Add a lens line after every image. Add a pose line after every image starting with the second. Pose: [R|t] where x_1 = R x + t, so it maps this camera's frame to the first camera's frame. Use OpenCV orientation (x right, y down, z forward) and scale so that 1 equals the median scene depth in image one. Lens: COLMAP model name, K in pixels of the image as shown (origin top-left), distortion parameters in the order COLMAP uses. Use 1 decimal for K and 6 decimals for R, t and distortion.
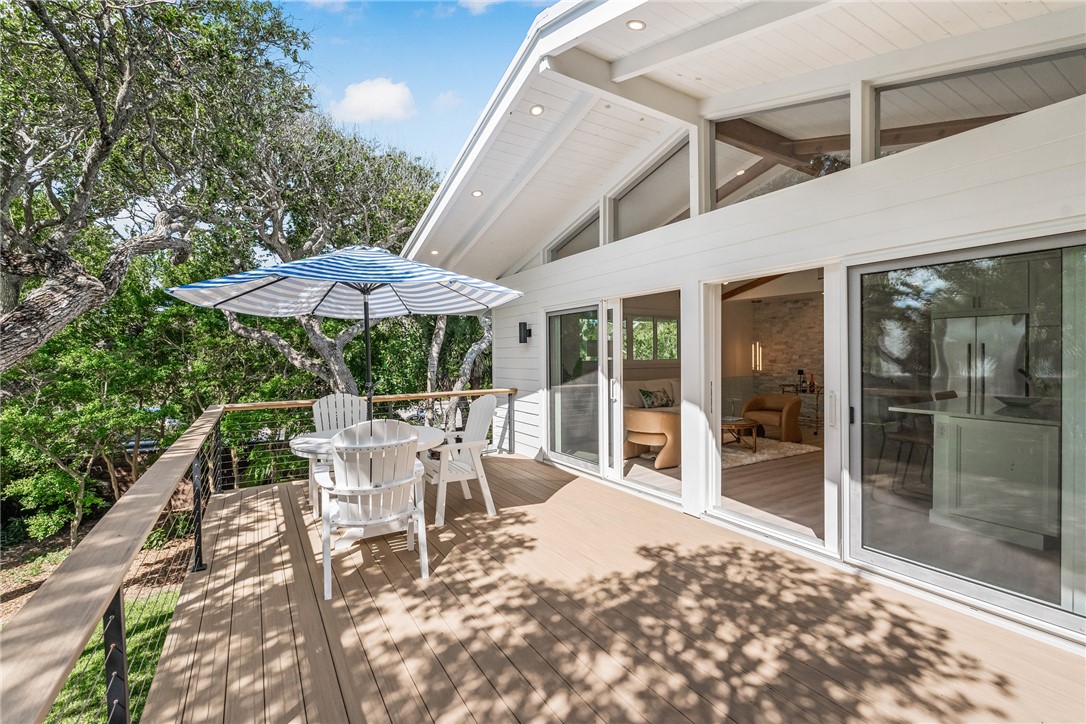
lens RADIAL K [[481.7, 0, 549.5], [0, 481.7, 362.6], [0, 0, 1]] dist [-0.003698, -0.000608]
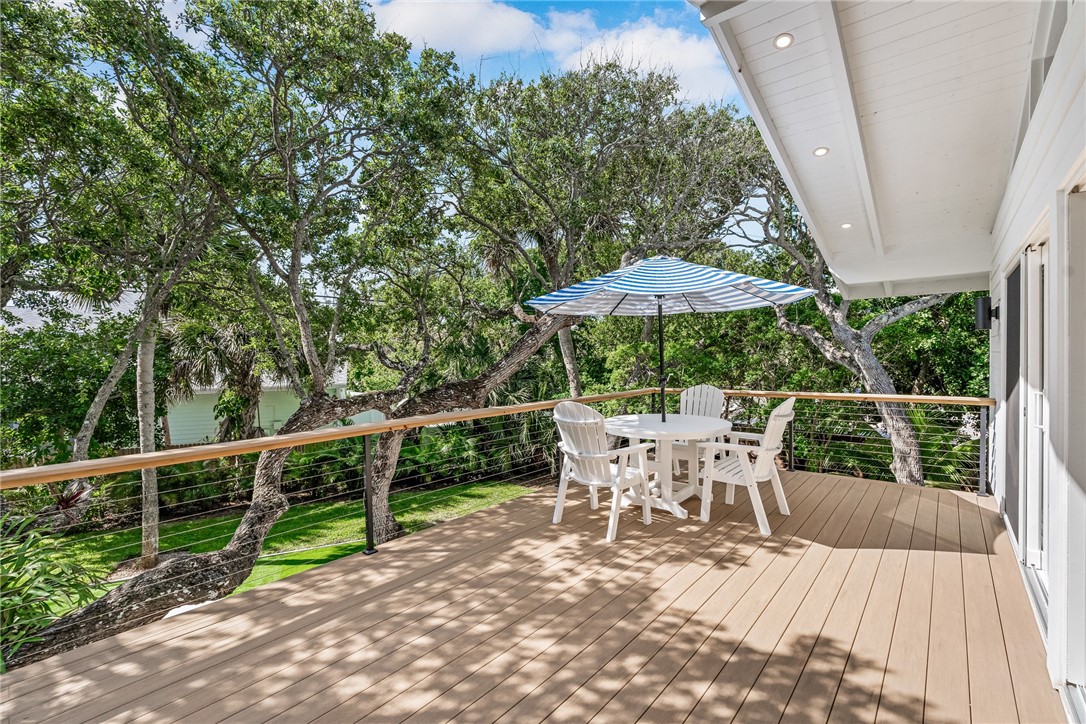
lens RADIAL K [[481.7, 0, 546.2], [0, 481.7, 360.2], [0, 0, 1]] dist [-0.003698, -0.000608]
pose [[0.285979, 0.010663, -0.958176, 0.844325], [0.002156, 0.999928, 0.011771, -0.008133], [0.958233, -0.005432, 0.285936, 0.529203]]
